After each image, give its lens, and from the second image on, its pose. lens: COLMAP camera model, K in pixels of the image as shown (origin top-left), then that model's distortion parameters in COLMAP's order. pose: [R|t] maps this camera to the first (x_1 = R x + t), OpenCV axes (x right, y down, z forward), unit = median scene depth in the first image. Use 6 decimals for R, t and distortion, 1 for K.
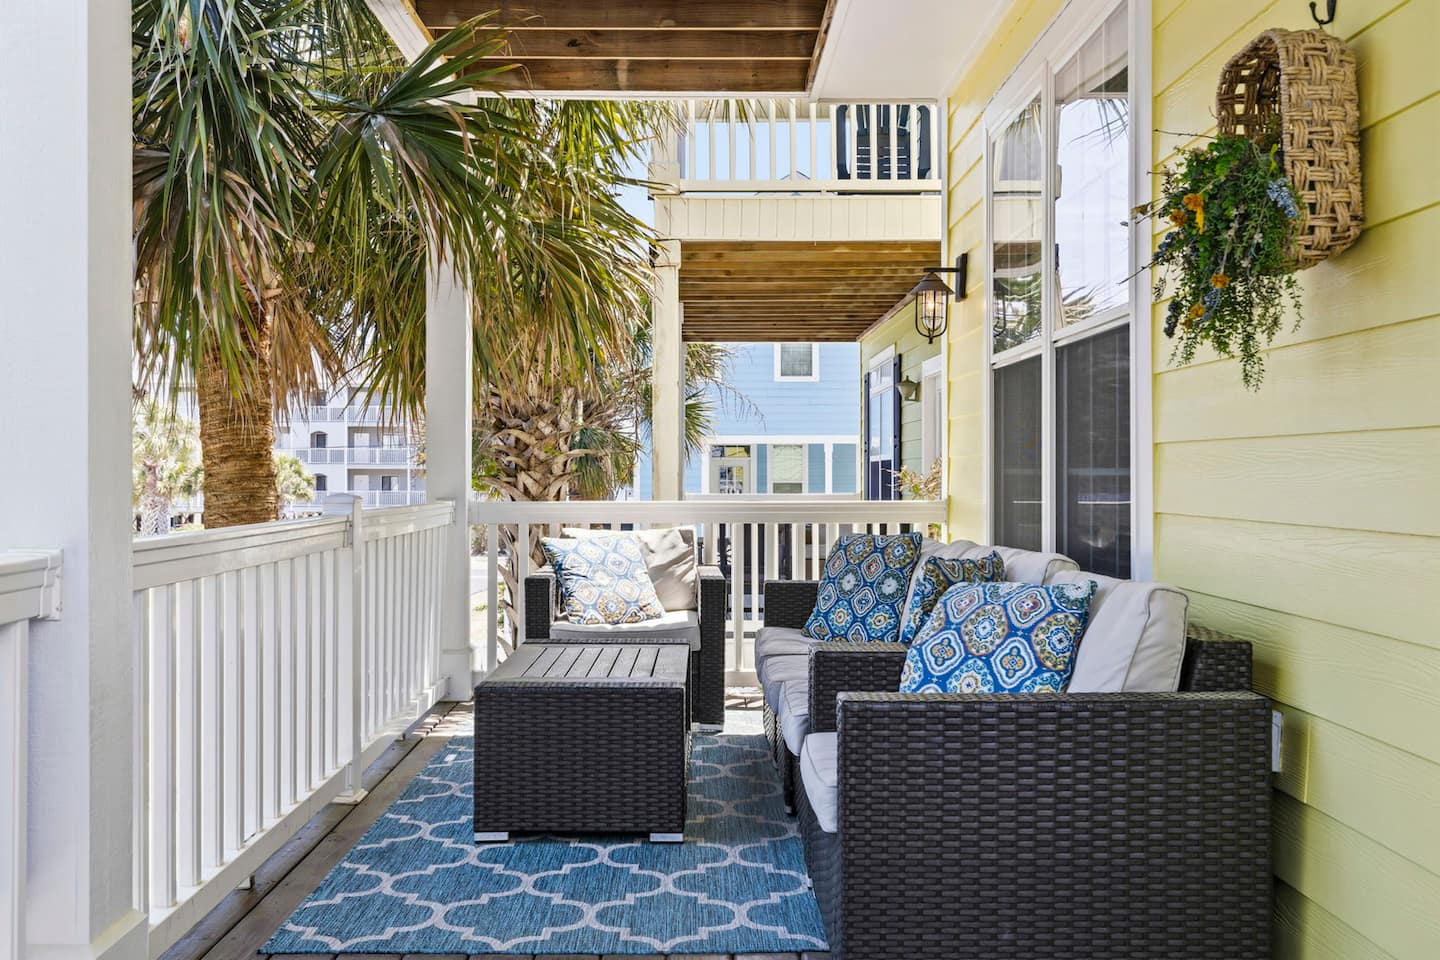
lens RADIAL K [[1317.9, 0, 718.0], [0, 1317.9, 472.9], [0, 0, 1]] dist [0.011030, 0.000000]
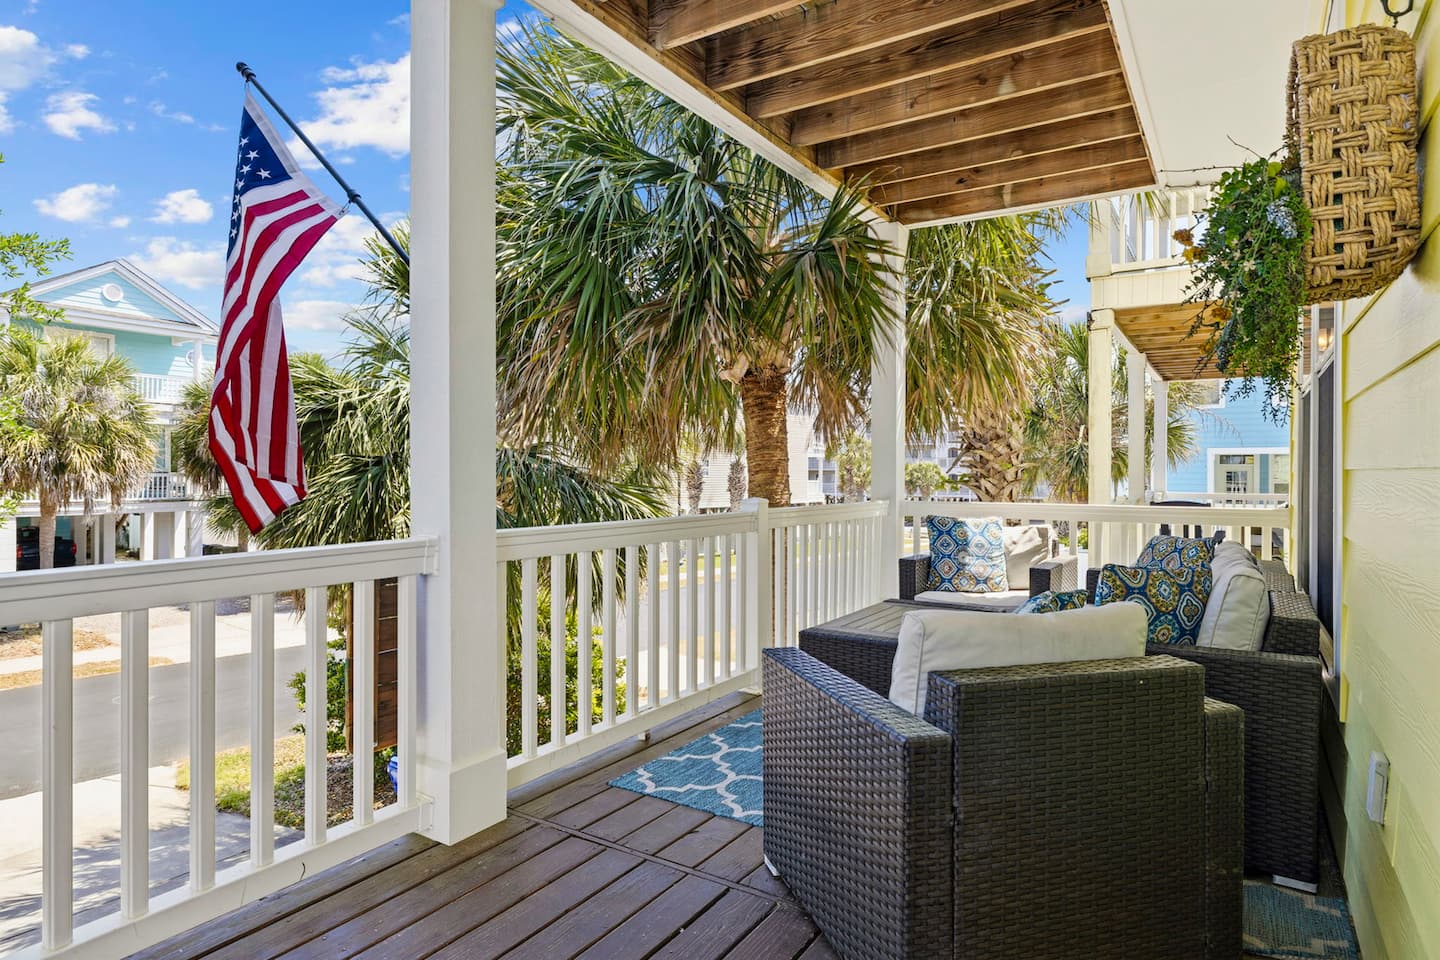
lens RADIAL K [[821.0, 0, 721.3], [0, 821.0, 483.9], [0, 0, 1]] dist [0.006936, -0.002681]
pose [[0.842392, 0.010867, -0.538755, 0.357029], [-0.004004, 0.999895, 0.013908, -0.024055], [0.538850, -0.009558, 0.842348, 0.258641]]
